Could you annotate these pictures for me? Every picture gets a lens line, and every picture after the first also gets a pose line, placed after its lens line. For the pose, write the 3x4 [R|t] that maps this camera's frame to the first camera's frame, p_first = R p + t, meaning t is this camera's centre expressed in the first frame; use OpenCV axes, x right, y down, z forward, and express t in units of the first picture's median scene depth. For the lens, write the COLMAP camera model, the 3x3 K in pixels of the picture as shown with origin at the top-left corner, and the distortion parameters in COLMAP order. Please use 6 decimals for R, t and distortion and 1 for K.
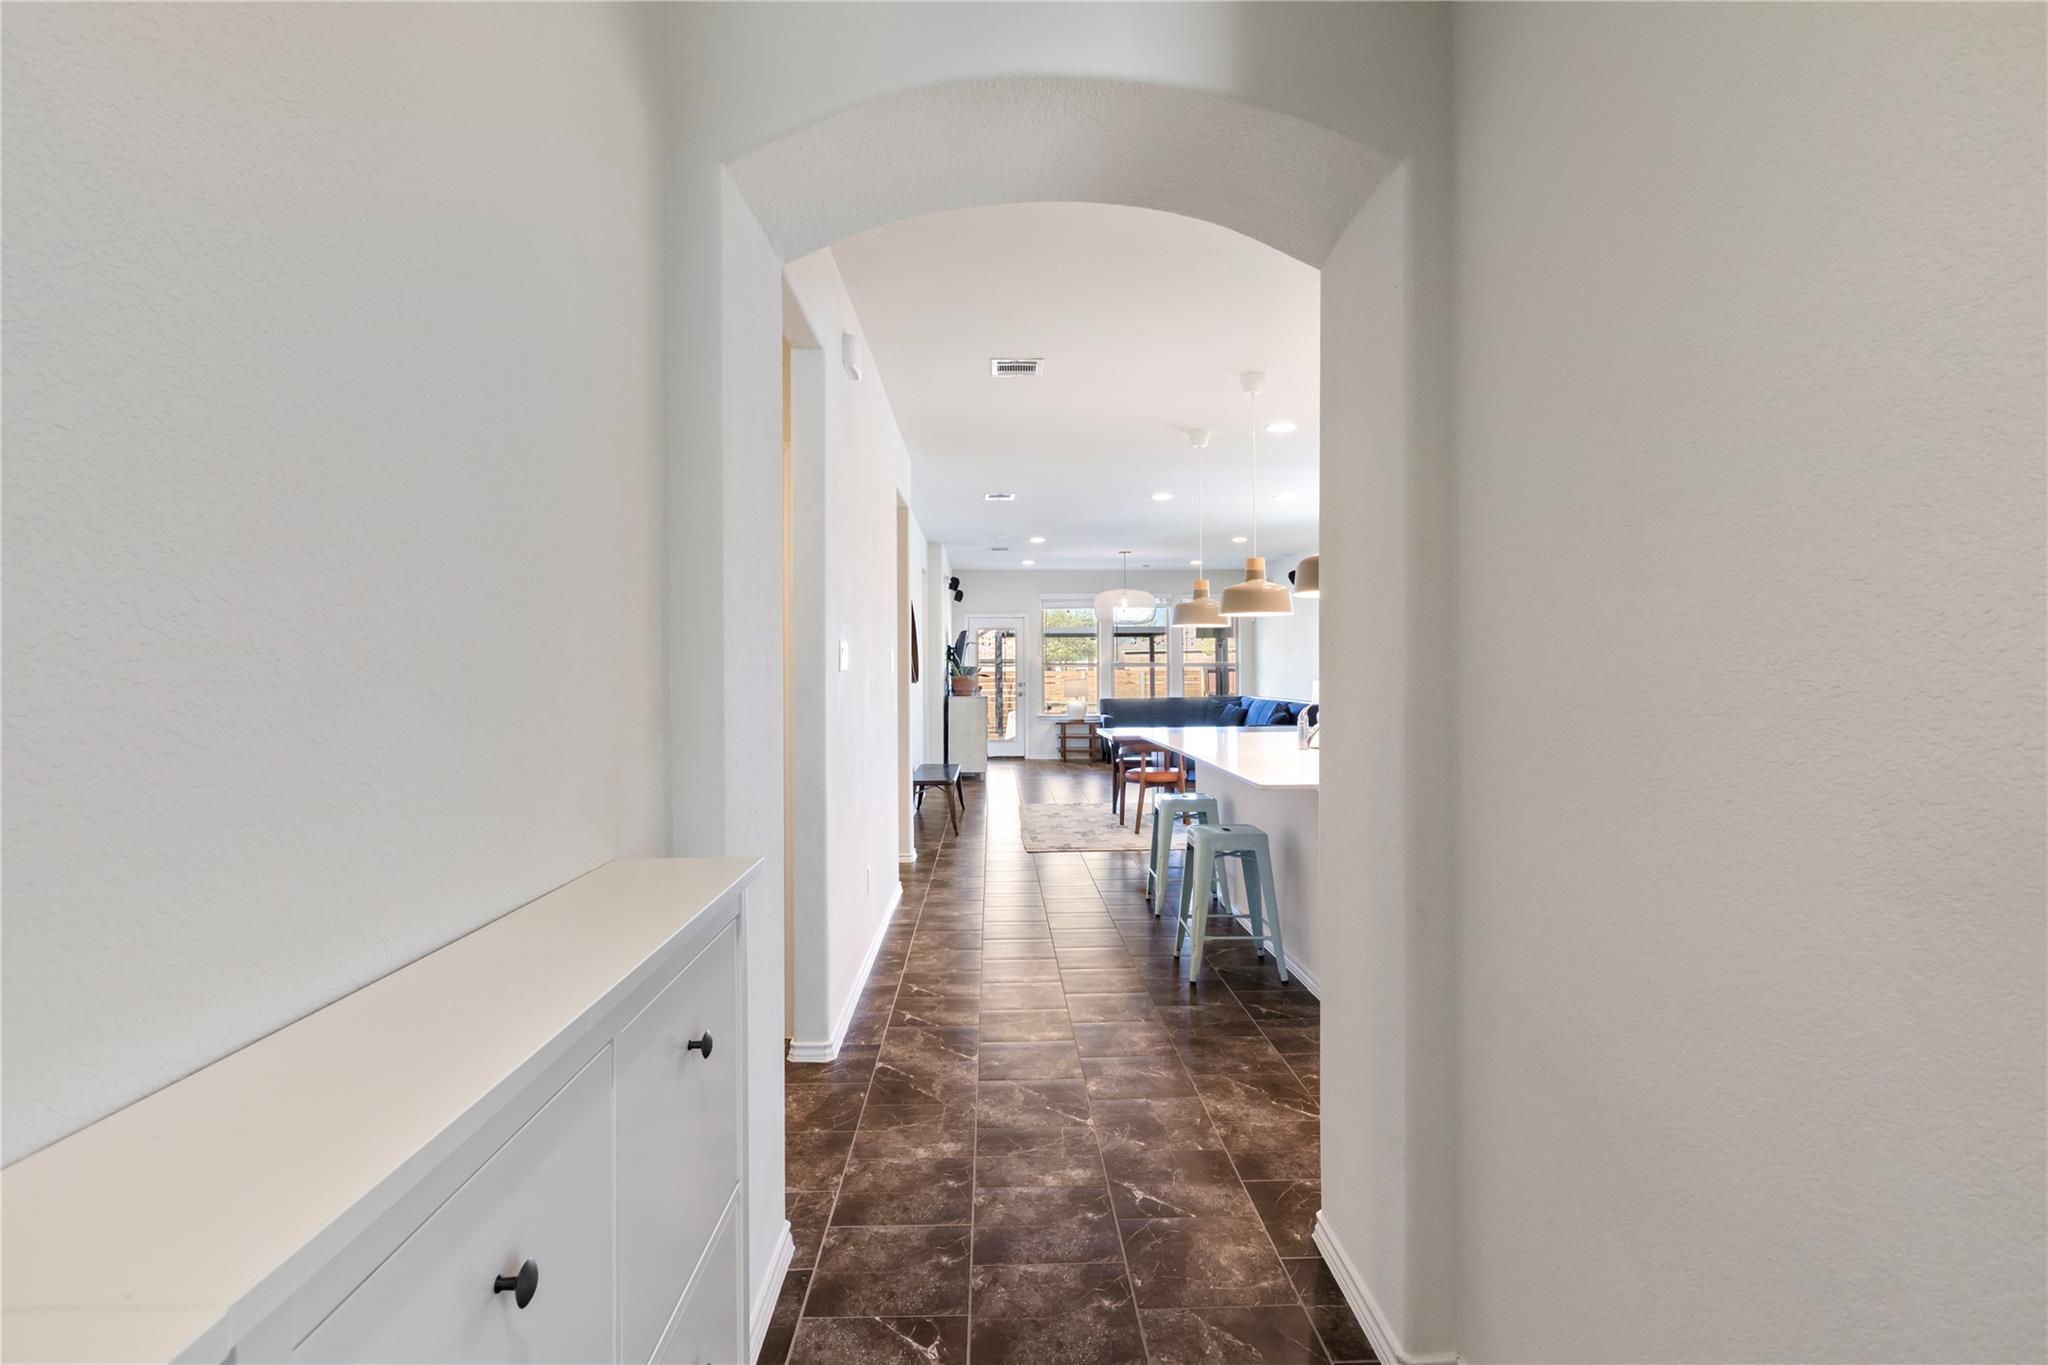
lens RADIAL K [[1006.2, 0, 1011.9], [0, 1006.2, 654.7], [0, 0, 1]] dist [-0.002968, -0.000265]
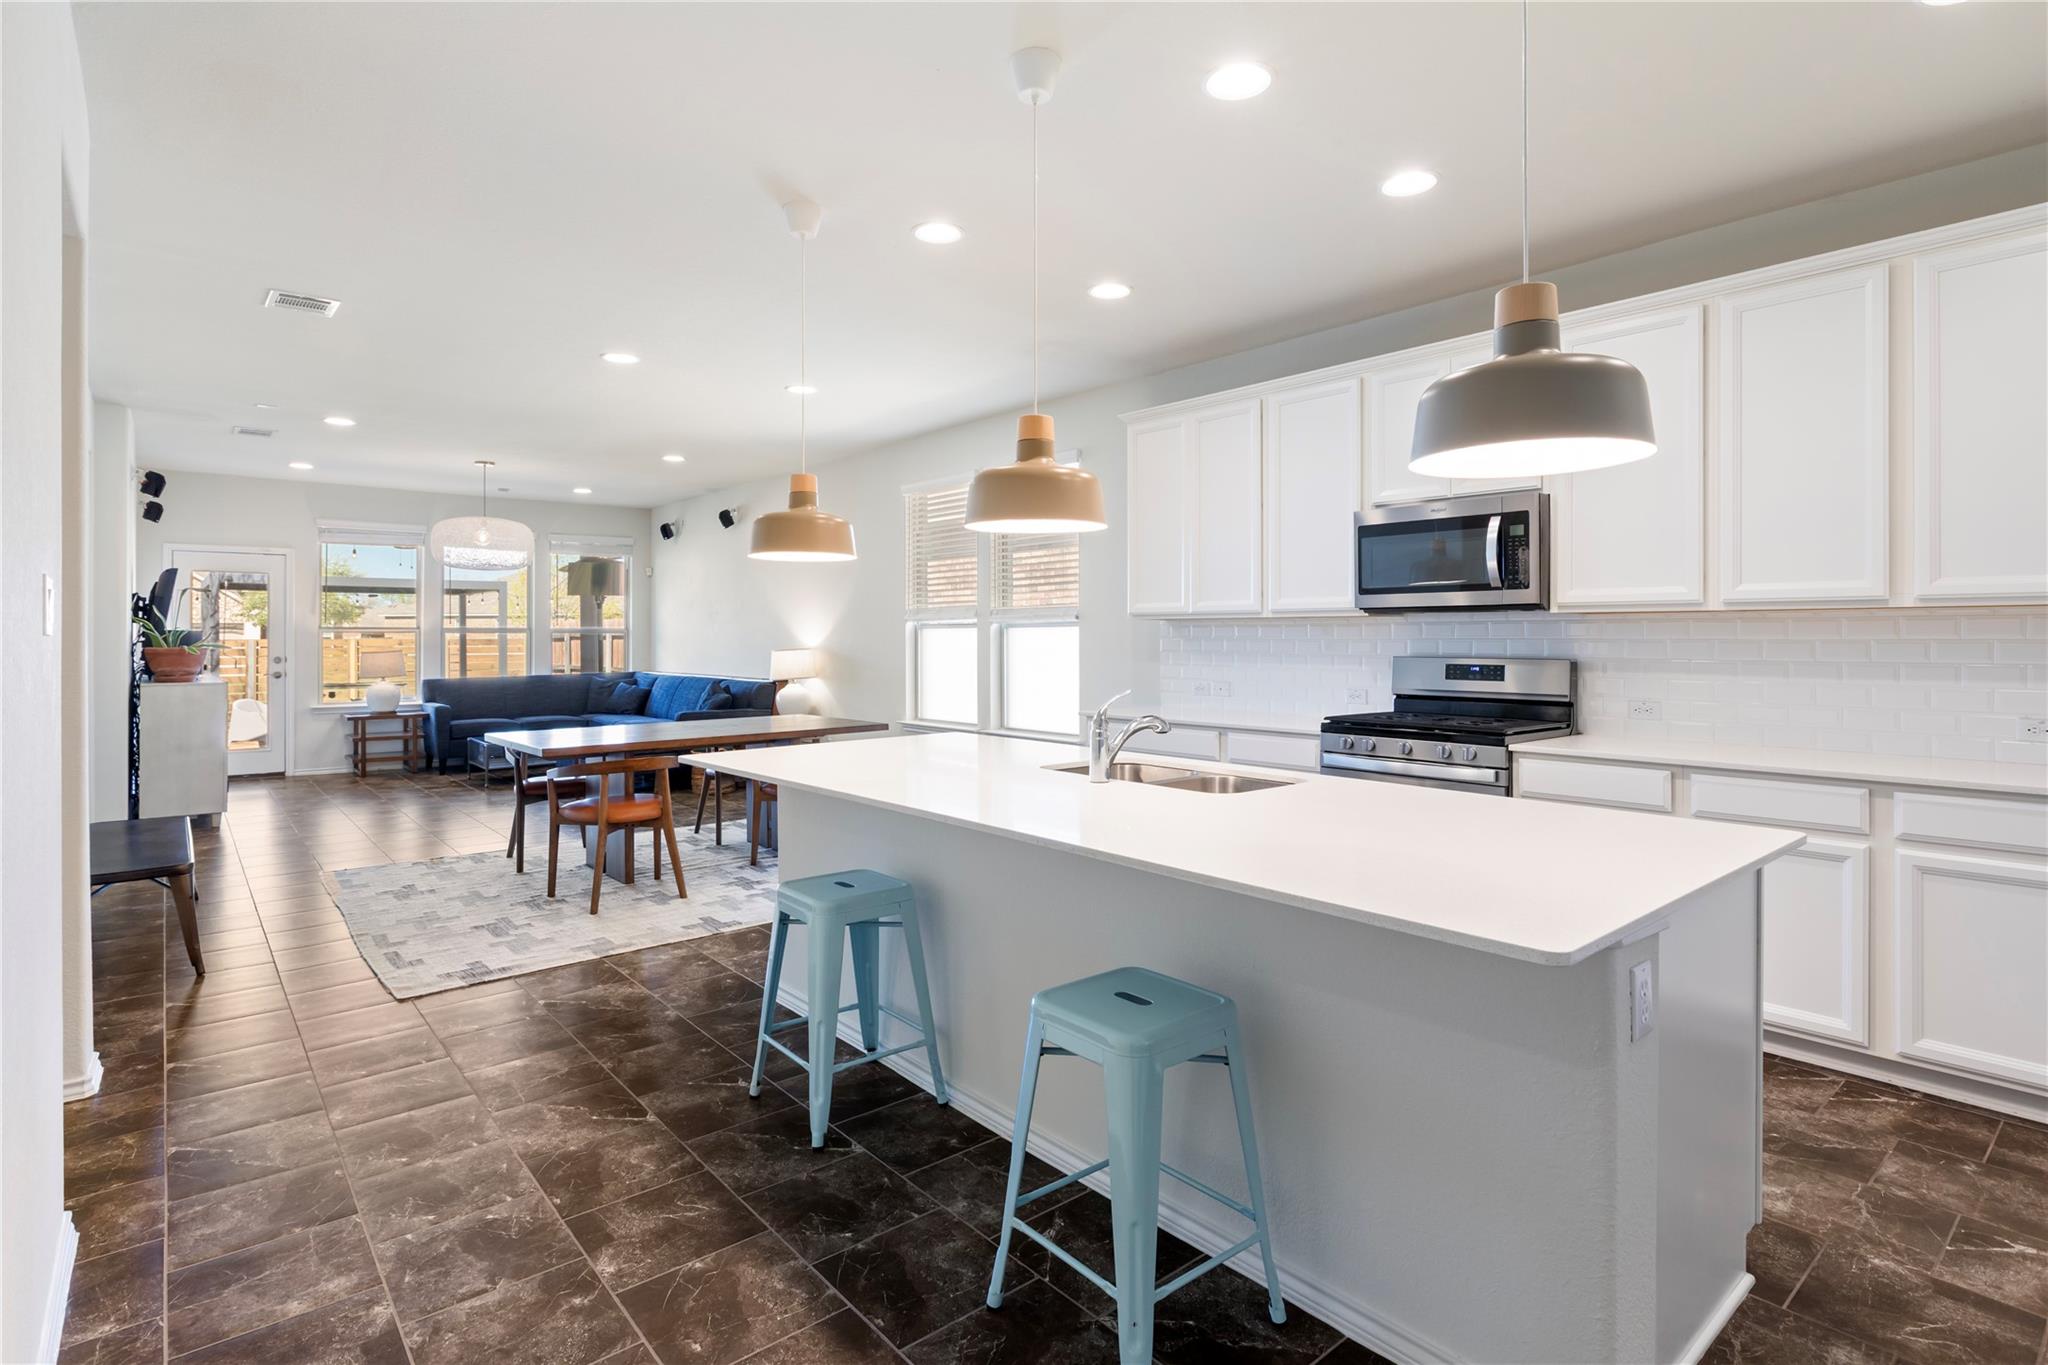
lens RADIAL K [[1006.2, 0, 1011.9], [0, 1006.2, 654.7], [0, 0, 1]] dist [-0.002968, -0.000265]
pose [[0.778420, -0.009806, 0.627667, -0.032535], [-0.010159, 0.999550, 0.028215, 0.003479], [-0.627662, -0.028340, 0.777970, 0.233567]]
